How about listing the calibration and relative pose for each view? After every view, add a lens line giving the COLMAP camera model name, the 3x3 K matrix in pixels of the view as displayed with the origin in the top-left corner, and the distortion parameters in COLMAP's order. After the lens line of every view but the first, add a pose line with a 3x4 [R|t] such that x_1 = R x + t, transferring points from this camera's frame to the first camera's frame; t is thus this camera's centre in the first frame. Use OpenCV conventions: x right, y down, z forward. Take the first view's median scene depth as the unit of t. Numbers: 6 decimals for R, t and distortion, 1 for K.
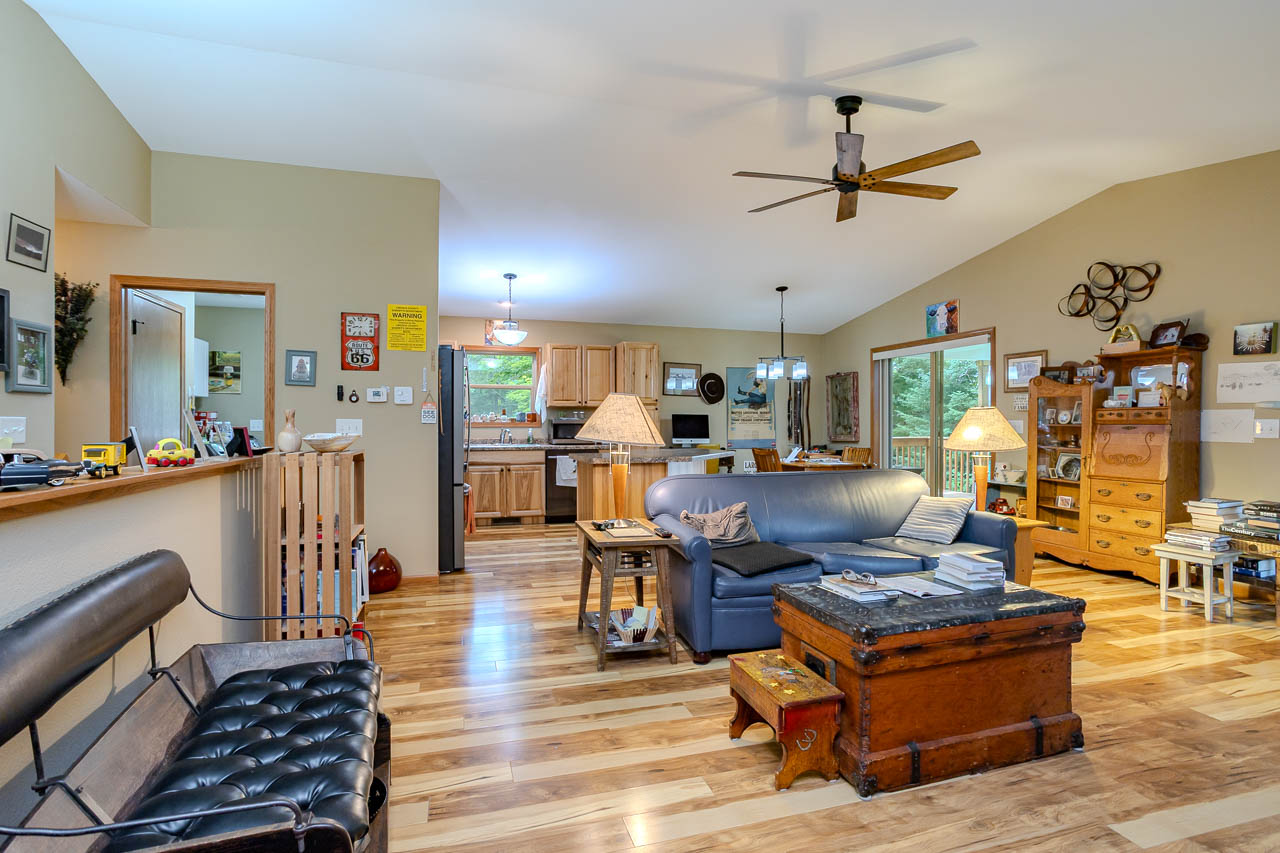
lens RADIAL K [[617.3, 0, 642.6], [0, 617.3, 415.6], [0, 0, 1]] dist [-0.046326, 0.028009]
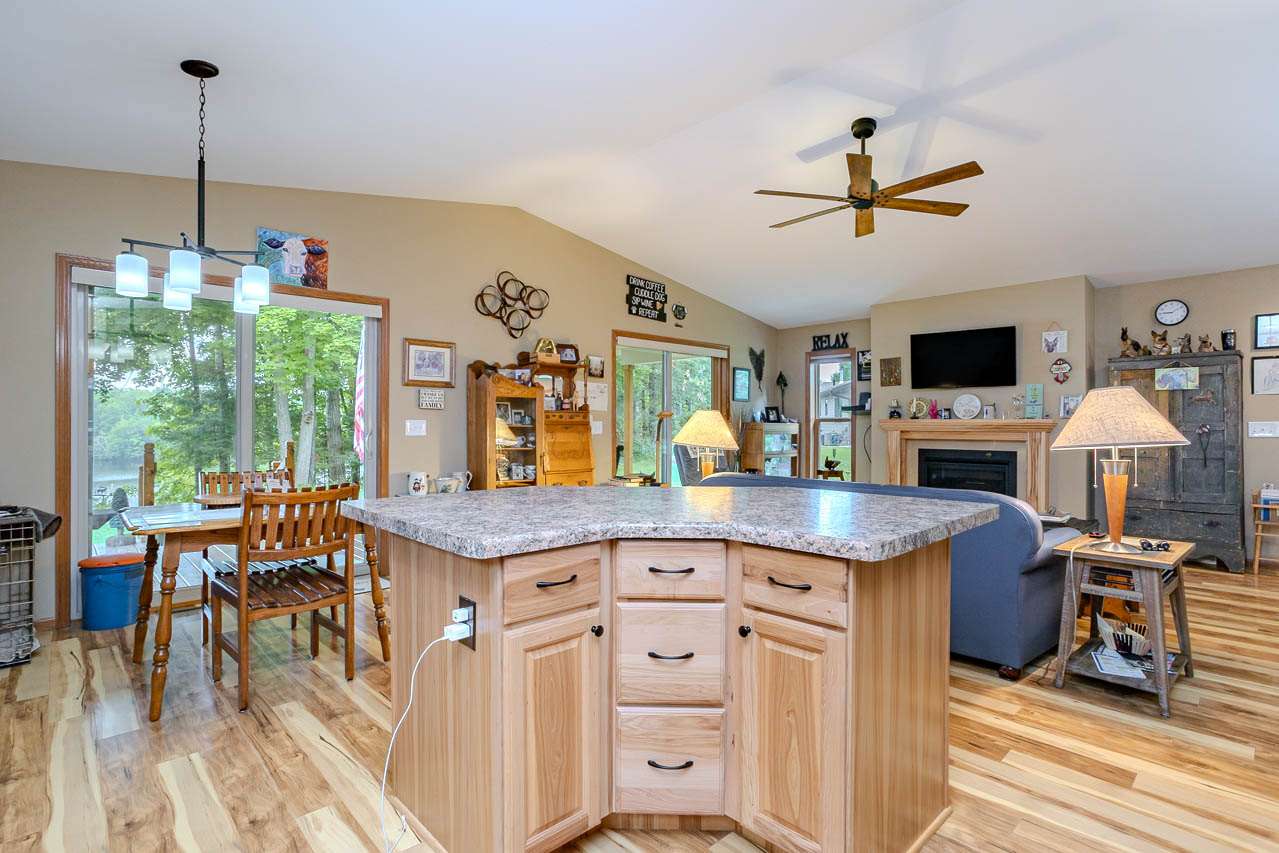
lens RADIAL K [[616.8, 0, 632.2], [0, 616.8, 425.7], [0, 0, 1]] dist [-0.046326, 0.028009]
pose [[-0.431179, -0.003000, 0.902261, -0.448630], [-0.013909, 0.999898, -0.003322, 0.024728], [-0.902159, -0.013982, -0.431177, 1.794721]]
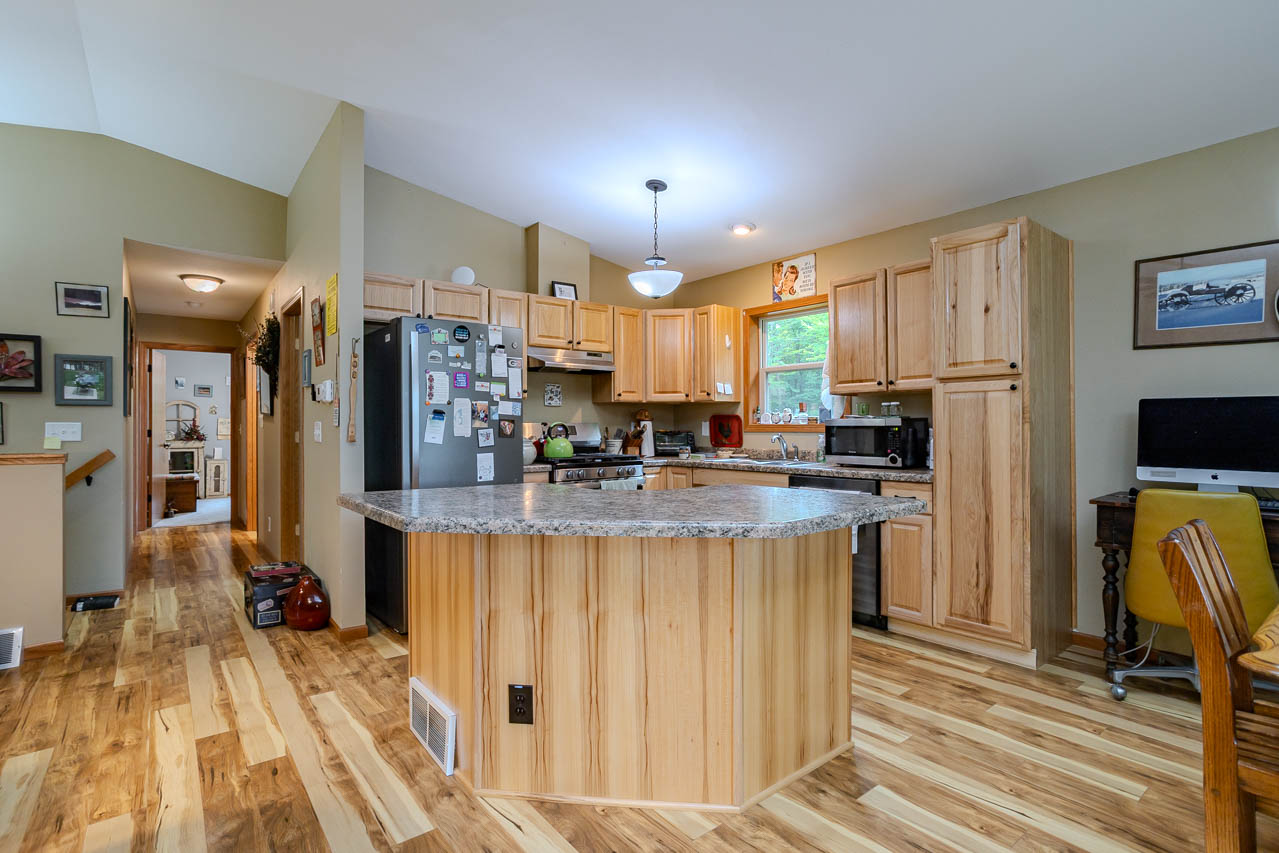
lens RADIAL K [[616.8, 0, 643.4], [0, 616.8, 429.7], [0, 0, 1]] dist [-0.046326, 0.028009]
pose [[0.363453, 0.003314, -0.931607, 0.608362], [0.013773, 0.999865, 0.008930, 0.018706], [0.931511, -0.016076, 0.363358, 1.334128]]
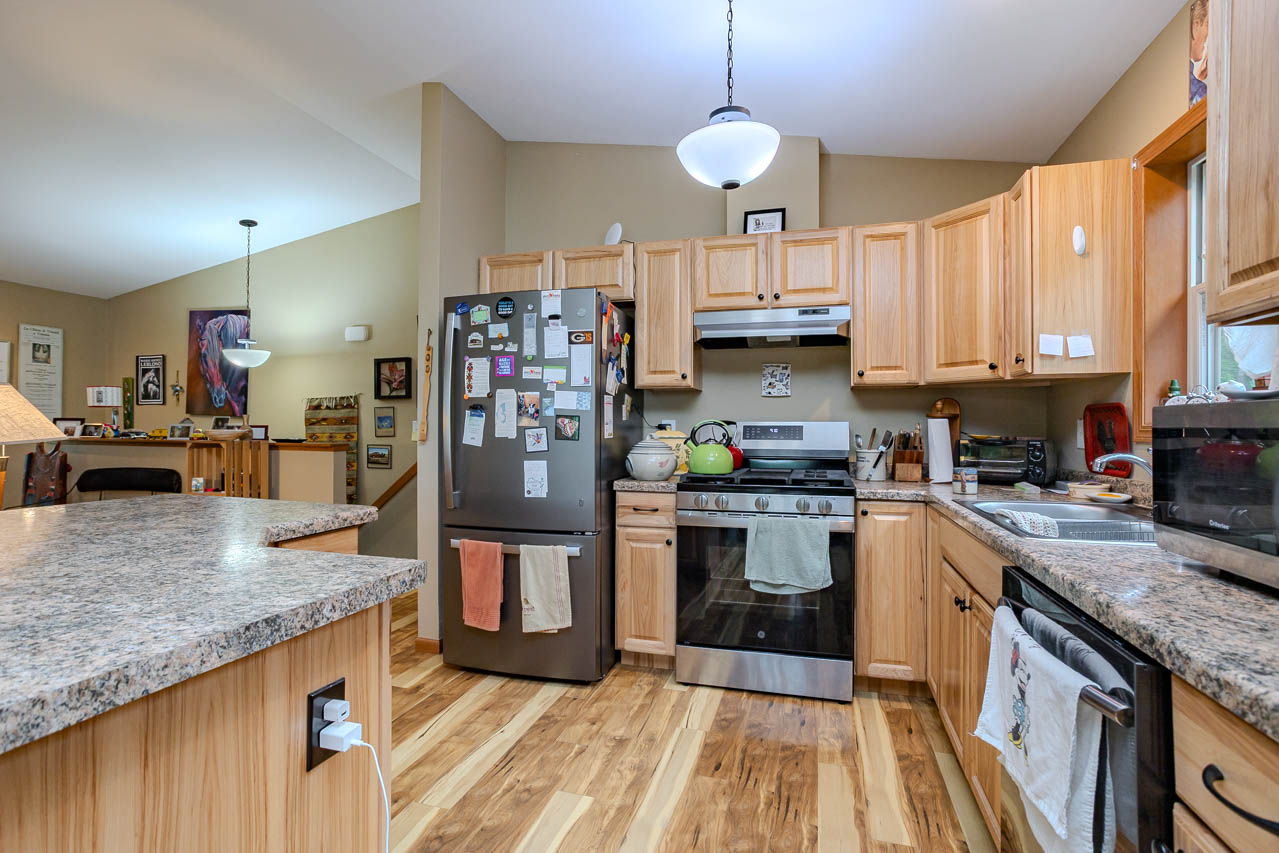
lens RADIAL K [[616.8, 0, 636.9], [0, 616.8, 423.6], [0, 0, 1]] dist [-0.046326, 0.028009]
pose [[-0.561168, -0.007198, -0.827670, 0.135755], [0.003077, 0.999937, -0.010783, 0.025635], [0.827696, -0.008598, -0.561111, 1.995320]]
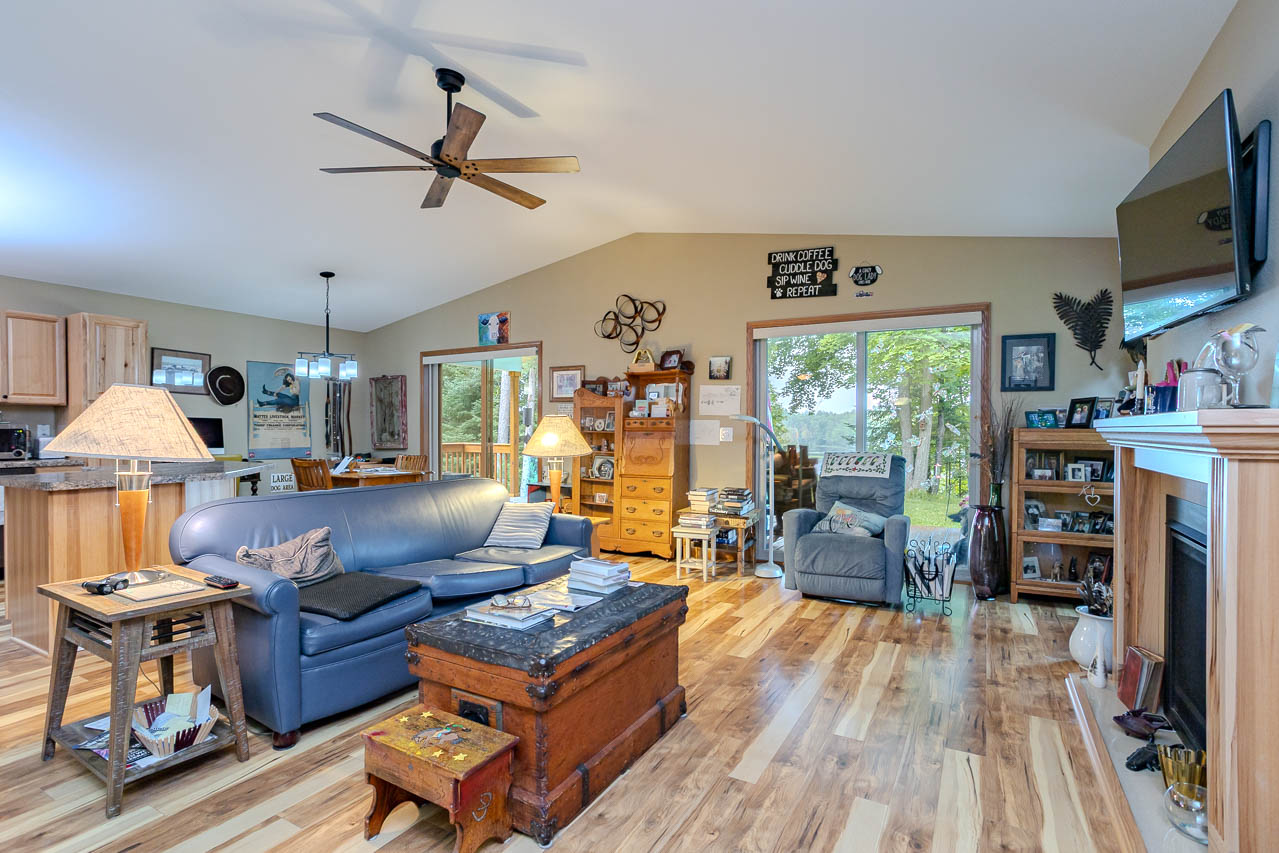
lens RADIAL K [[616.8, 0, 635.0], [0, 616.8, 434.1], [0, 0, 1]] dist [-0.046326, 0.028009]
pose [[0.733199, -0.002697, 0.680009, -0.078918], [-0.011189, 0.999809, 0.016029, 0.001056], [-0.679922, -0.019361, 0.733028, 0.136637]]
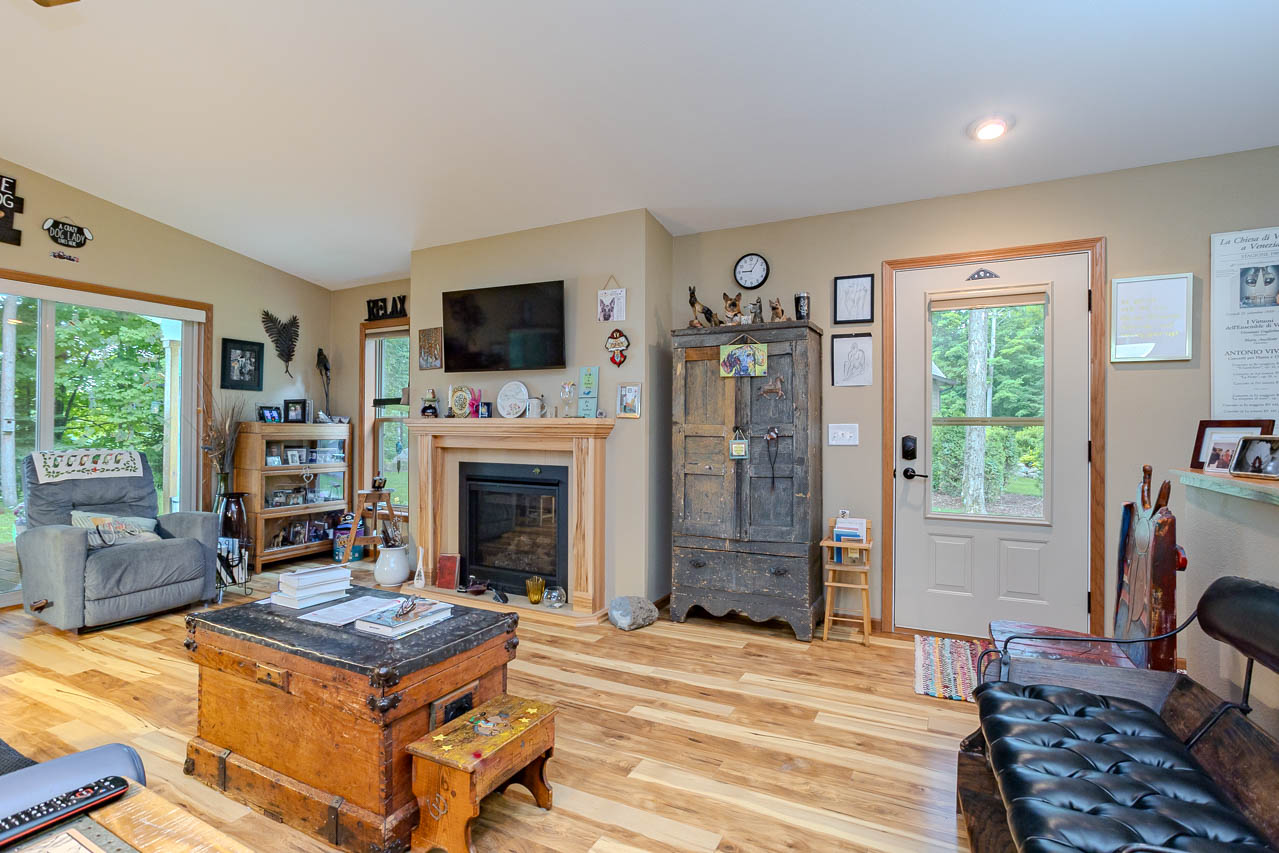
lens RADIAL K [[616.8, 0, 635.0], [0, 616.8, 426.0], [0, 0, 1]] dist [-0.046326, 0.028009]
pose [[-0.707768, -0.001541, 0.706443, -0.295305], [-0.014094, 0.999829, -0.011940, 0.012174], [-0.706305, -0.018408, -0.707669, 0.859477]]
